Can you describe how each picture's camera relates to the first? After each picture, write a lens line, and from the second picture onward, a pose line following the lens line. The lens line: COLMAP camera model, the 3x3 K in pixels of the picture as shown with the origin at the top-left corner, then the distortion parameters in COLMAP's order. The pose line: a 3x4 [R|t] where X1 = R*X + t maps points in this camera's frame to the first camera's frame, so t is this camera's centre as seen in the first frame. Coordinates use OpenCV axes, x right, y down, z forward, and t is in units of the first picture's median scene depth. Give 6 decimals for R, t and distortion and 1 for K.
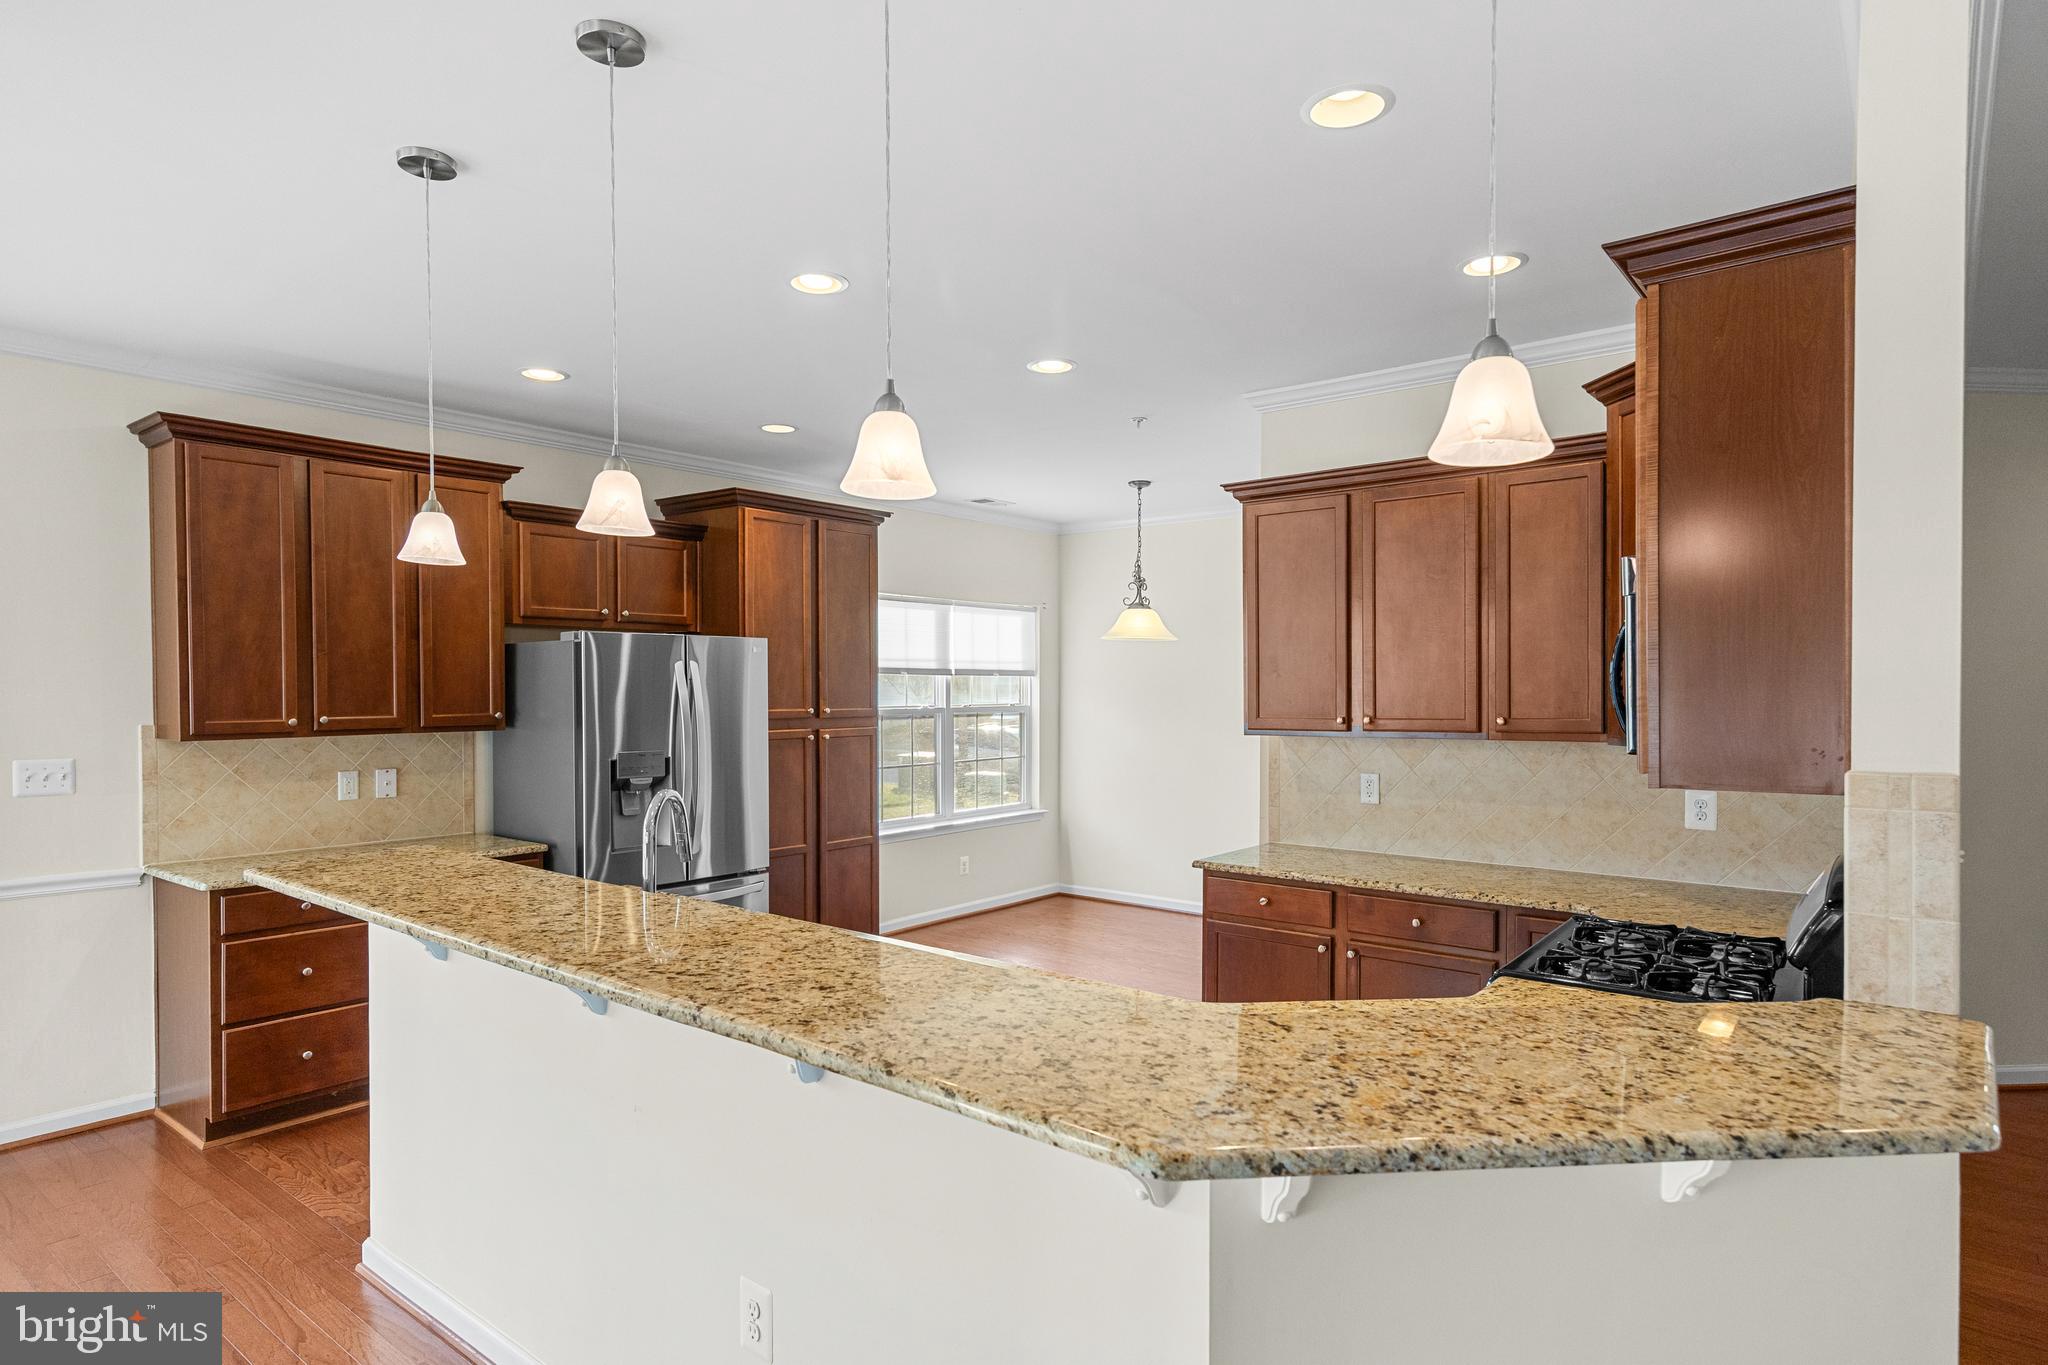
lens RADIAL K [[1133.9, 0, 1018.3], [0, 1133.9, 691.2], [0, 0, 1]] dist [0.012317, 0.000351]
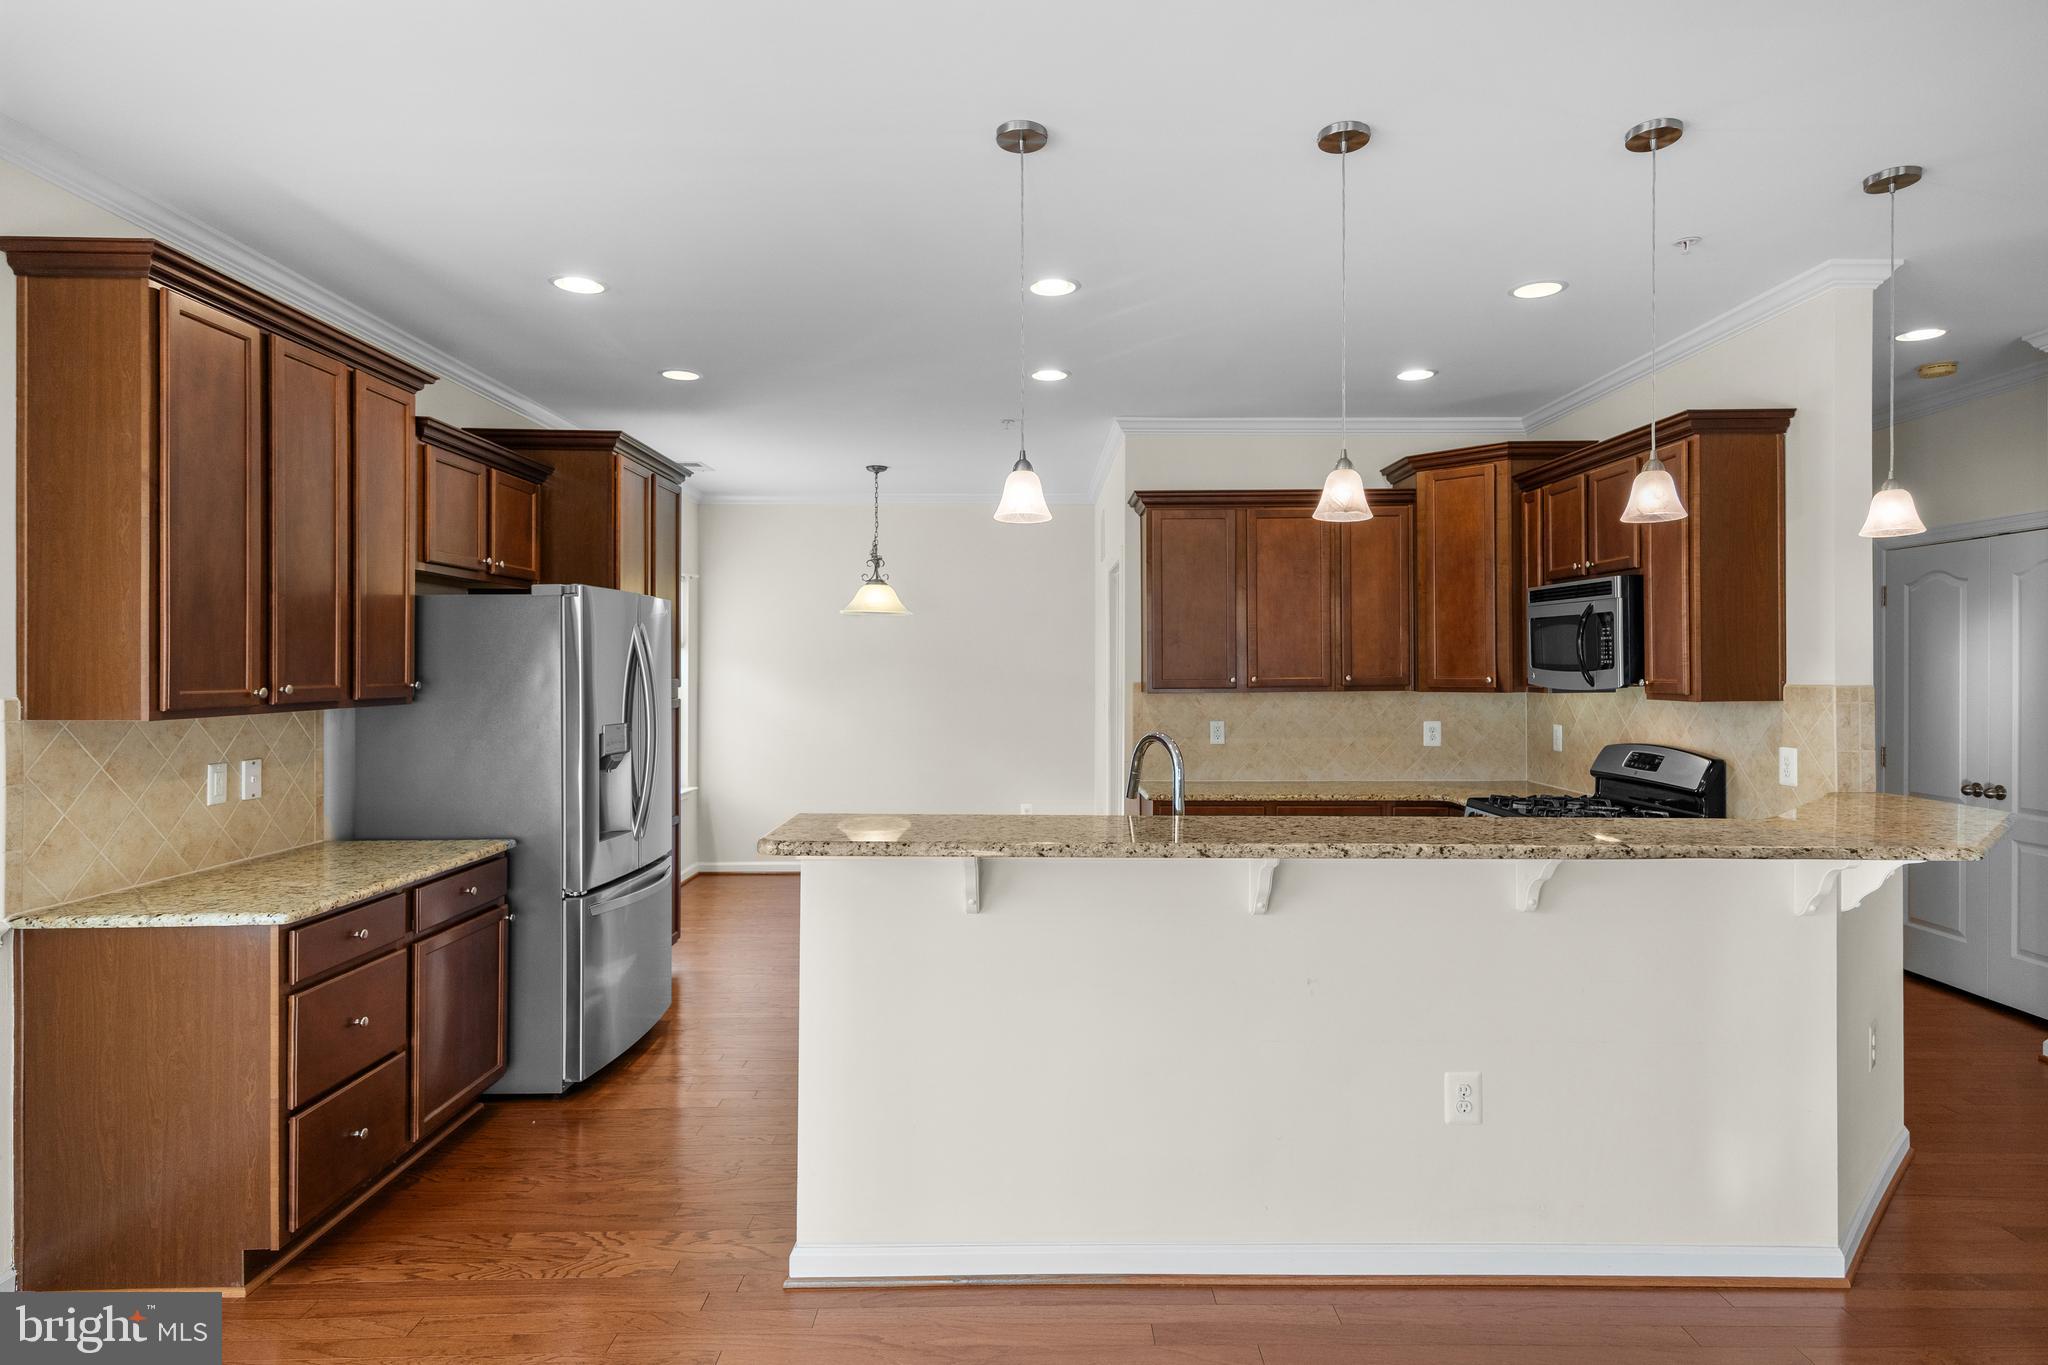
lens RADIAL K [[1133.9, 0, 1048.4], [0, 1133.9, 657.6], [0, 0, 1]] dist [0.012317, 0.000351]
pose [[0.767497, 0.005432, 0.641029, -0.596547], [0.003559, 0.999913, -0.012734, 0.013018], [-0.641043, 0.012055, 0.767411, 0.100885]]
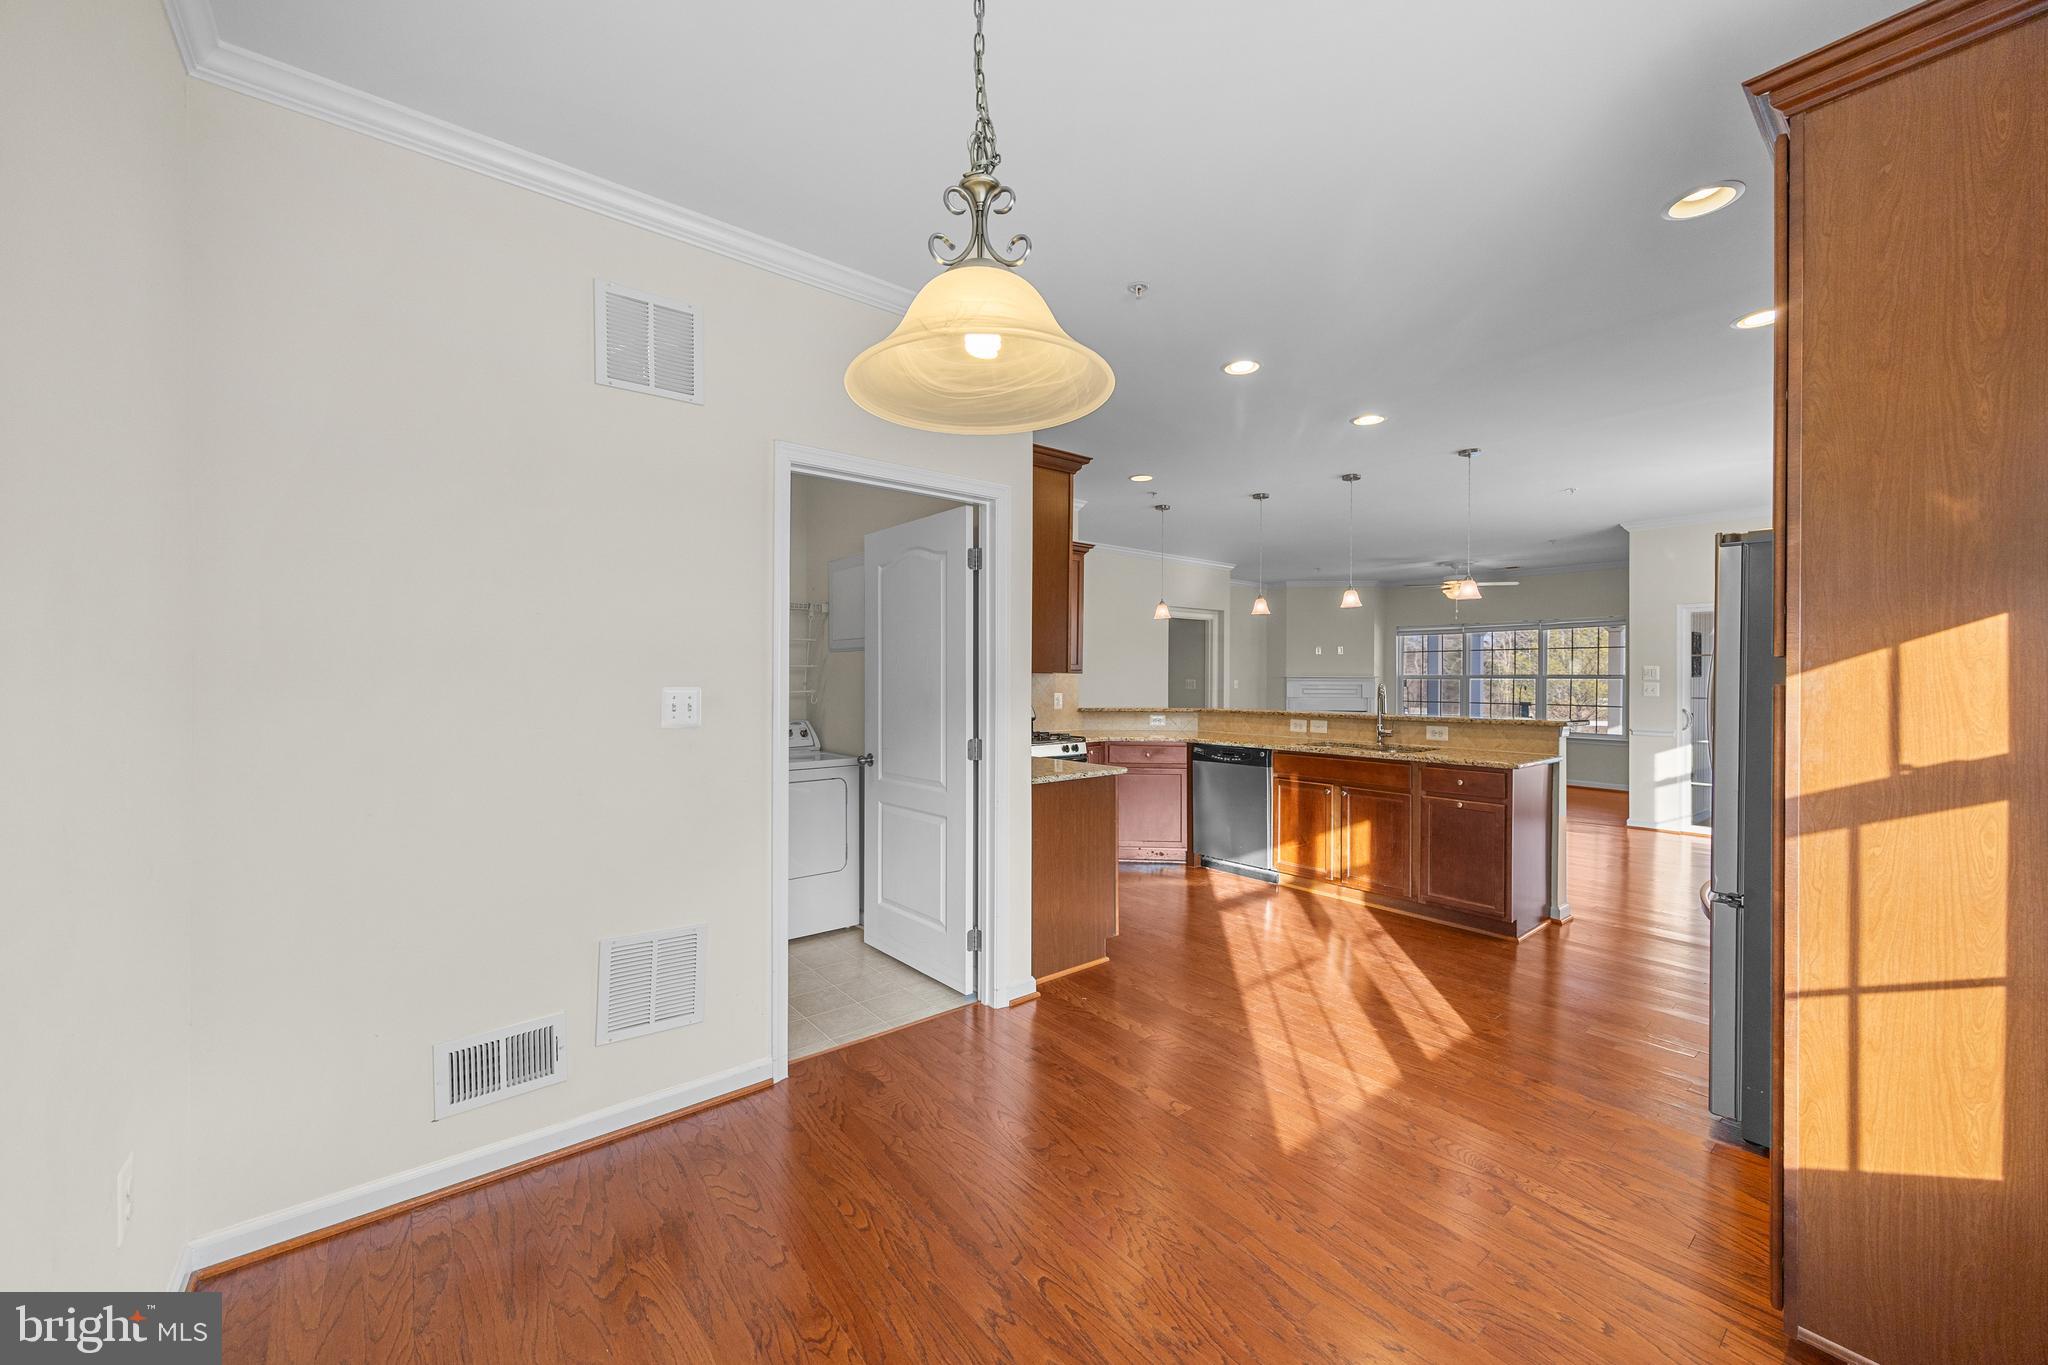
lens RADIAL K [[775.9, 0, 1029.2], [0, 775.9, 685.5], [0, 0, 1]] dist [0.004844, 0.000838]
pose [[-0.978559, -0.010812, 0.205683, 0.064108], [-0.007428, 0.999824, 0.017218, 0.032818], [-0.205833, 0.015321, -0.978467, 1.563772]]
